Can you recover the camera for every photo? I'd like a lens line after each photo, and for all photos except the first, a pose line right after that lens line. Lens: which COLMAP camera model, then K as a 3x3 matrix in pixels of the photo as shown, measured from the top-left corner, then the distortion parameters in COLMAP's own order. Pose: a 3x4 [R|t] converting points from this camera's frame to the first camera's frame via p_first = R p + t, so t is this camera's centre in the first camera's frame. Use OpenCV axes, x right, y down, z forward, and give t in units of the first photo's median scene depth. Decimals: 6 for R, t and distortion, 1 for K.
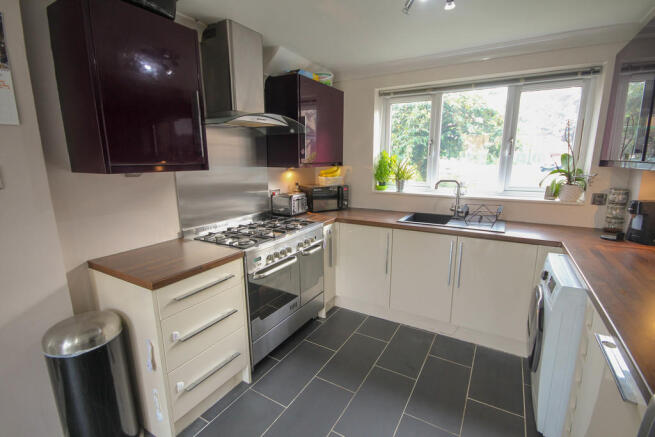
lens RADIAL K [[306.9, 0, 330.9], [0, 306.9, 221.8], [0, 0, 1]] dist [0.001450, 0.000057]
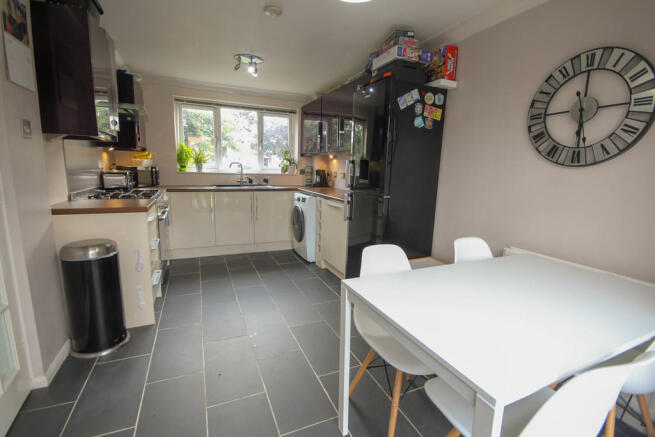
lens RADIAL K [[299.9, 0, 329.7], [0, 299.9, 220.5], [0, 0, 1]] dist [-0.000386, -0.000429]
pose [[0.597040, -0.121945, 0.792889, -0.661823], [0.135435, 0.989513, 0.050204, 0.168501], [-0.790696, 0.077411, 0.607295, -0.371873]]
